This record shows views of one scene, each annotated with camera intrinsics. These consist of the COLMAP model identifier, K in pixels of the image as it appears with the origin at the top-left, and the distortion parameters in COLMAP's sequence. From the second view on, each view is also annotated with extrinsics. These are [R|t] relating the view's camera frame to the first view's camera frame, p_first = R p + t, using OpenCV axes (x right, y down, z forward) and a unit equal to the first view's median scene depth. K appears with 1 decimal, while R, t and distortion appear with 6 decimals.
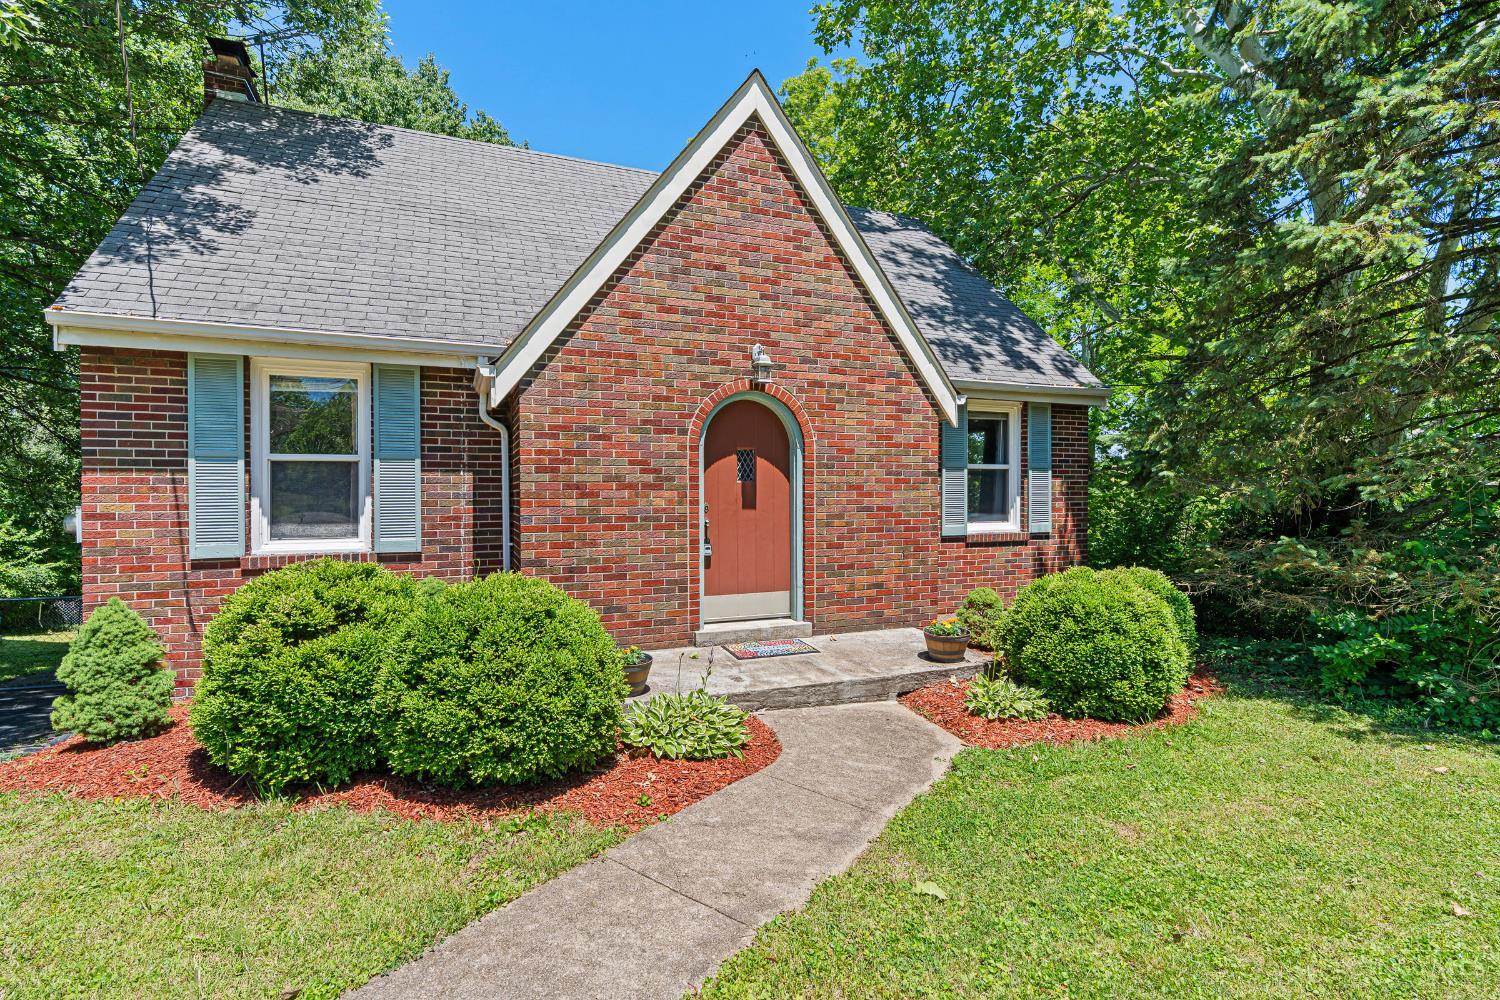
lens RADIAL K [[715.8, 0, 750.0], [0, 715.8, 500.0], [0, 0, 1]] dist [-0.002241, -0.000244]
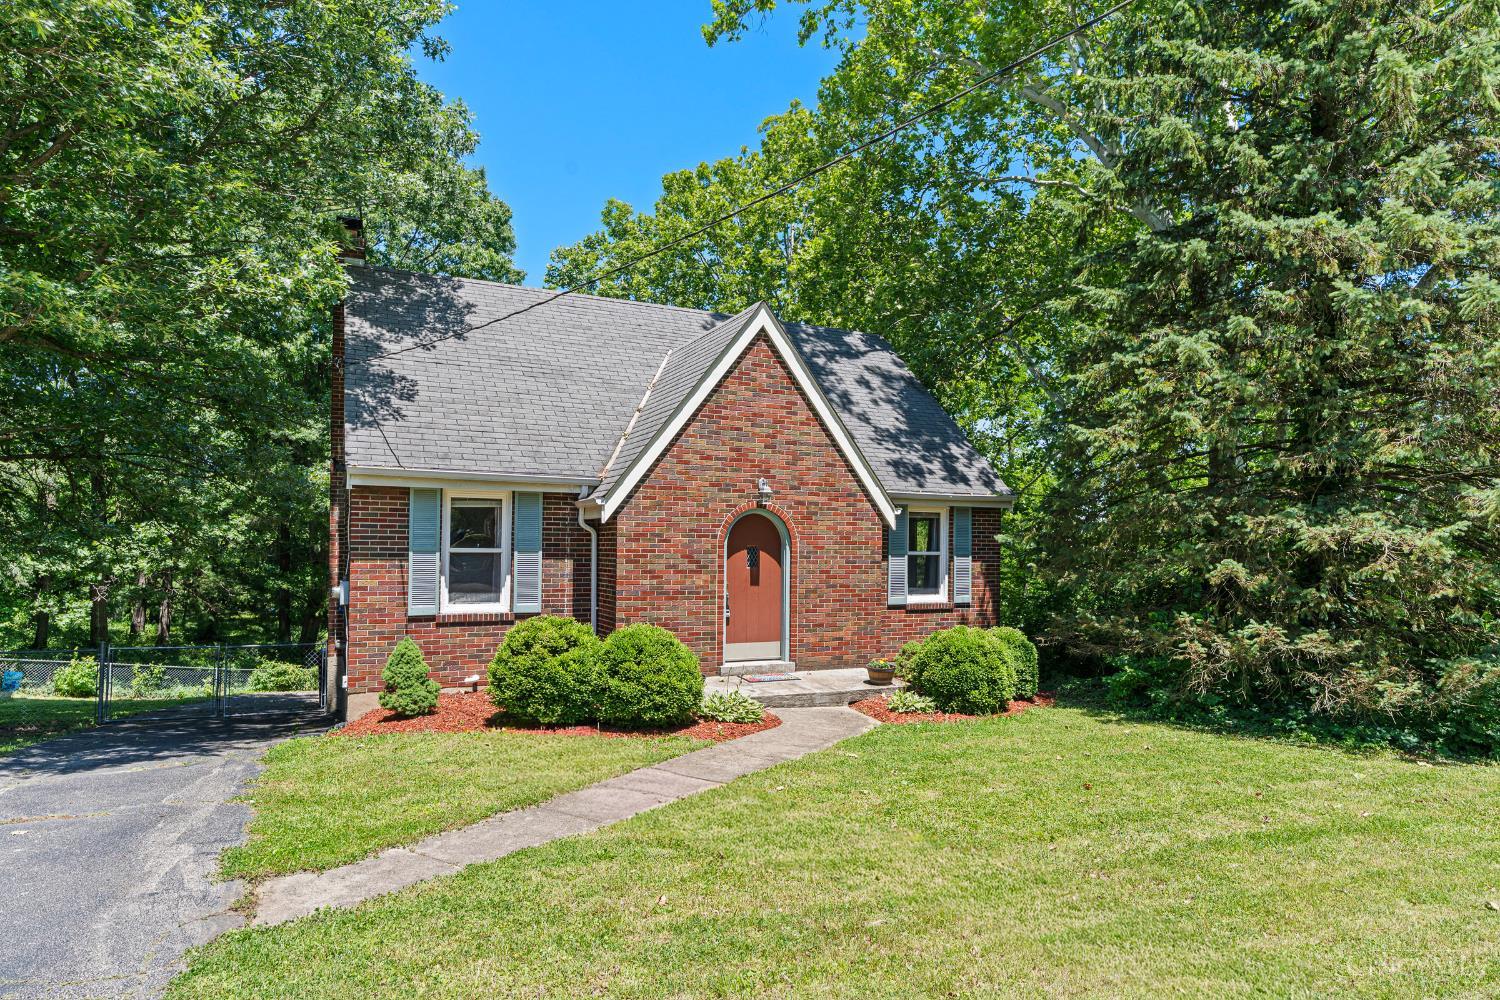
lens RADIAL K [[1025.4, 0, 750.0], [0, 1025.4, 500.0], [0, 0, 1]] dist [0.001549, 0.001296]
pose [[0.997653, 0.016552, 0.066446, -0.170508], [-0.013570, 0.998891, -0.045080, -0.076736], [-0.067119, 0.044072, 0.996771, -1.253902]]
